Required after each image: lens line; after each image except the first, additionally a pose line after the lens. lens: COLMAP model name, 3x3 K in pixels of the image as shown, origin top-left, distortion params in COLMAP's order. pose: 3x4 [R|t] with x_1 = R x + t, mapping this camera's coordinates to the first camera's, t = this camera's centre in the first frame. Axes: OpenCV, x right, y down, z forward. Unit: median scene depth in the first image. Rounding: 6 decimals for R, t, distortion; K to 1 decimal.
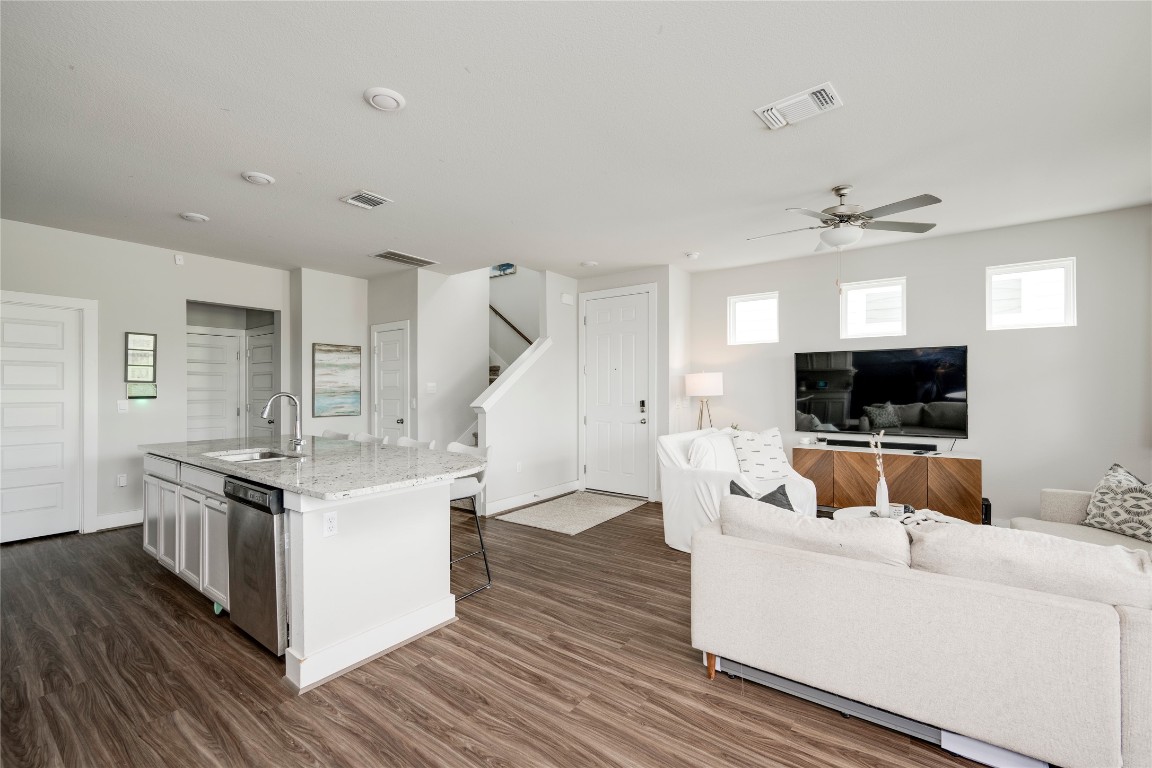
lens RADIAL K [[489.1, 0, 580.7], [0, 489.1, 385.6], [0, 0, 1]] dist [-0.000968, 0.000036]
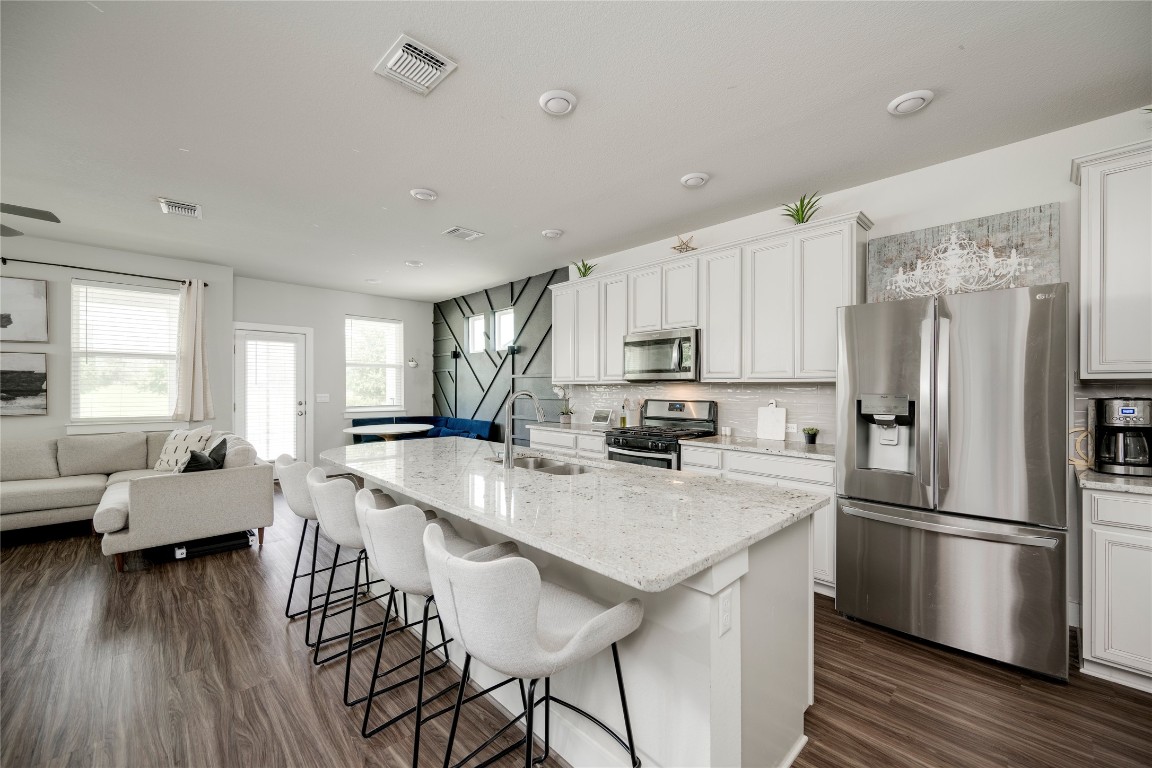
lens RADIAL K [[455.8, 0, 577.9], [0, 455.8, 384.6], [0, 0, 1]] dist [0.002595, 0.000087]
pose [[-0.985357, 0.000463, 0.170504, -0.639037], [-0.002011, 0.999895, -0.014333, 0.012267], [-0.170493, -0.014466, -0.985253, 1.334207]]
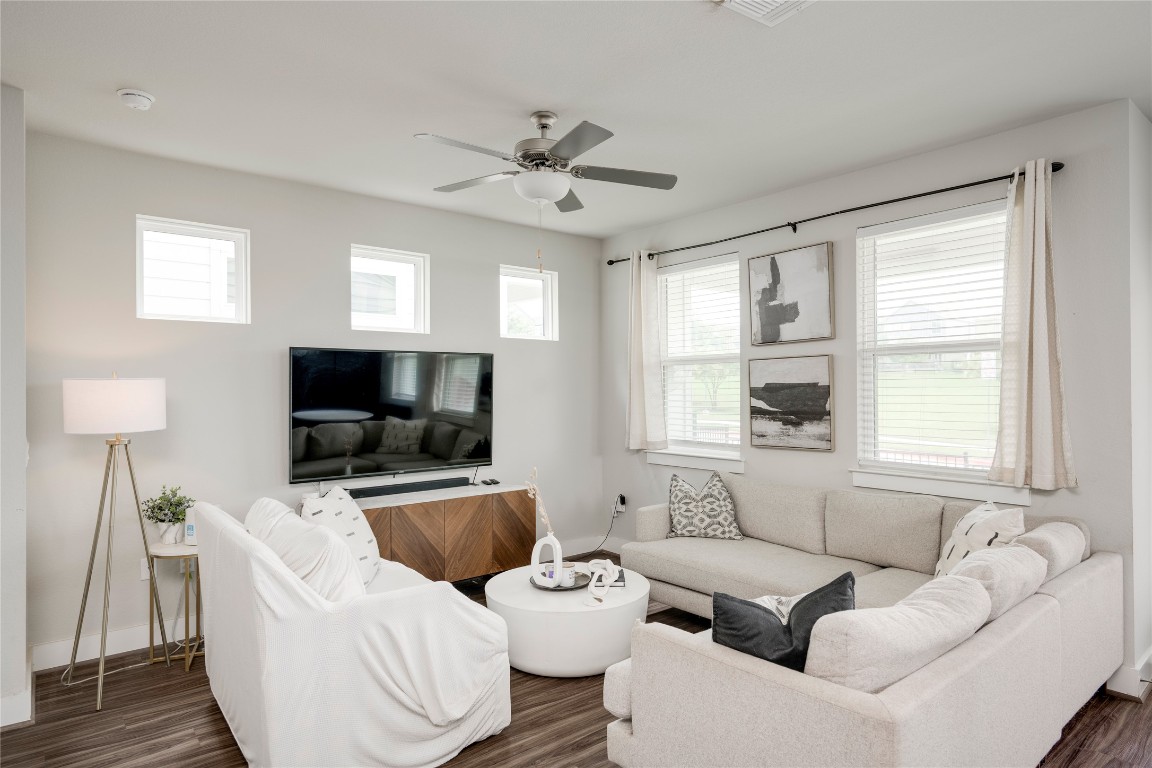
lens RADIAL K [[660.3, 0, 585.8], [0, 660.3, 388.7], [0, 0, 1]] dist [-0.003282, 0.002285]
pose [[0.239547, 0.001762, 0.970883, -0.281382], [0.000113, 0.999998, -0.001842, -0.021127], [-0.970885, 0.000551, 0.239546, 0.607837]]
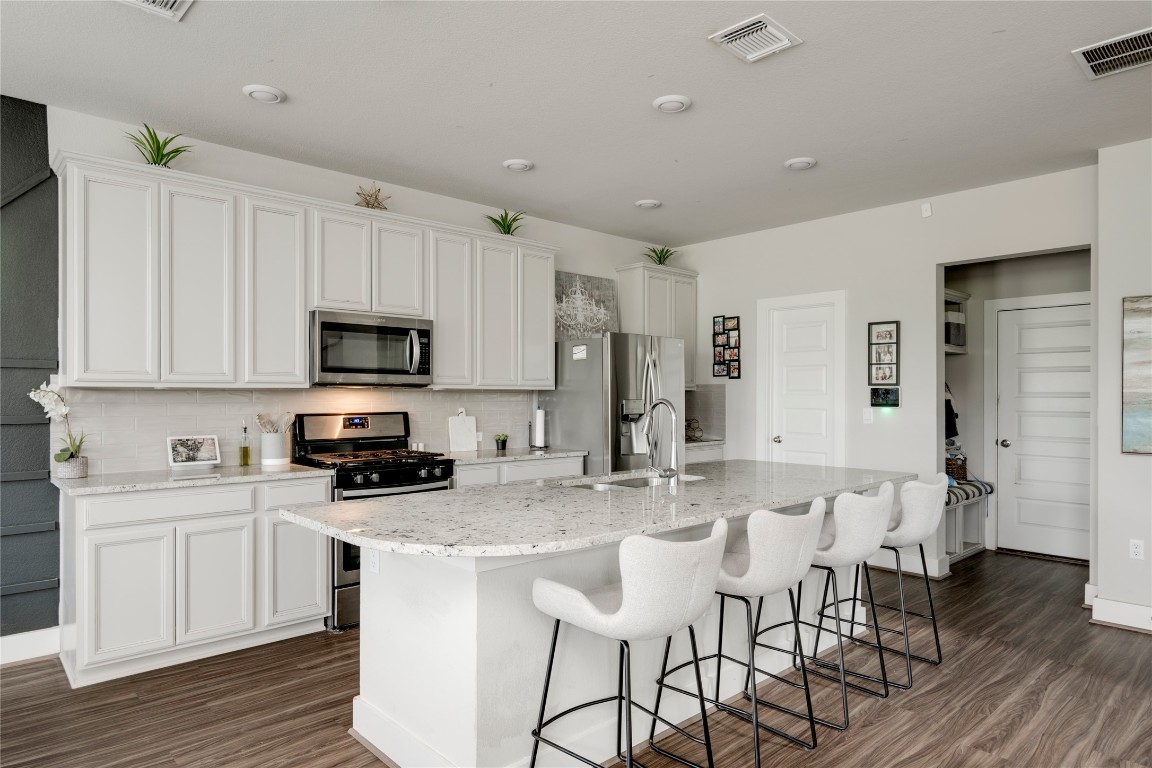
lens RADIAL K [[699.9, 0, 579.1], [0, 699.9, 390.6], [0, 0, 1]] dist [0.008544, -0.001850]
pose [[-0.189575, -0.005549, -0.981851, 0.313003], [0.005477, 0.999962, -0.006709, 0.006565], [0.981851, -0.006649, -0.189538, 0.842638]]
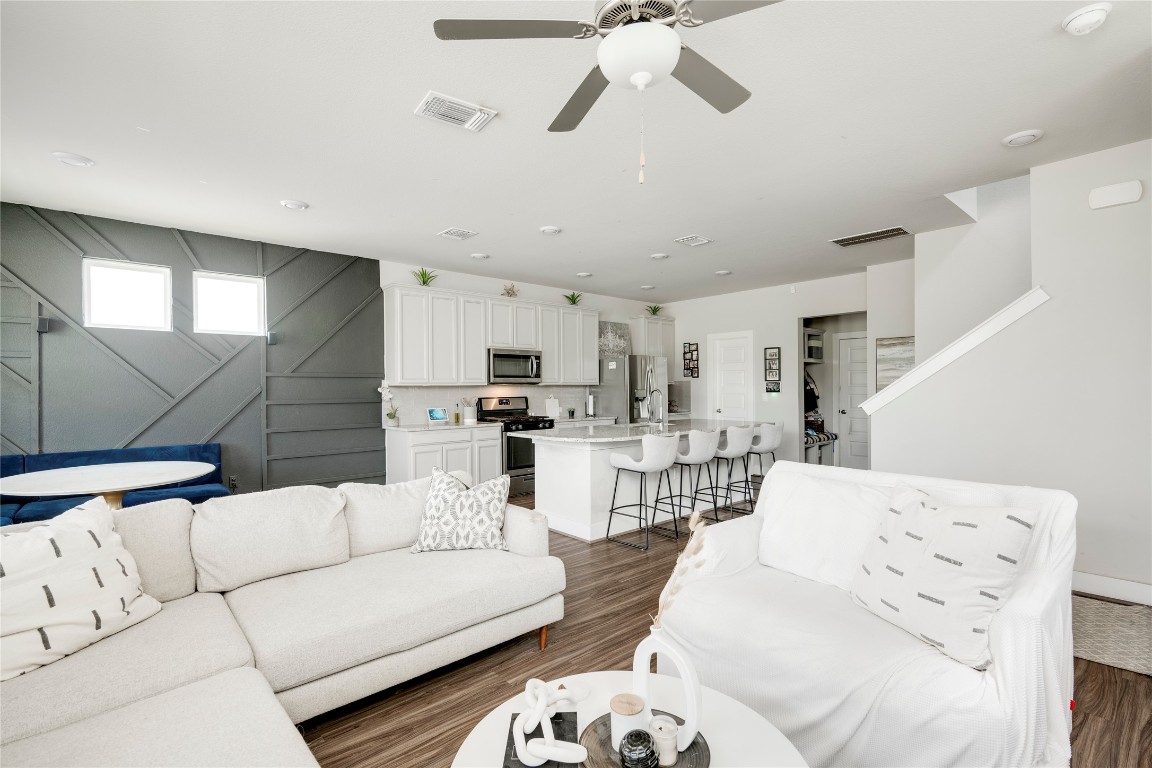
lens RADIAL K [[522.7, 0, 573.4], [0, 522.7, 391.3], [0, 0, 1]] dist [-0.016069, -0.000017]
pose [[-0.224331, 0.008689, -0.974474, 0.862900], [0.014232, 0.999883, 0.005639, 0.007269], [0.974409, -0.012604, -0.224429, 0.878233]]
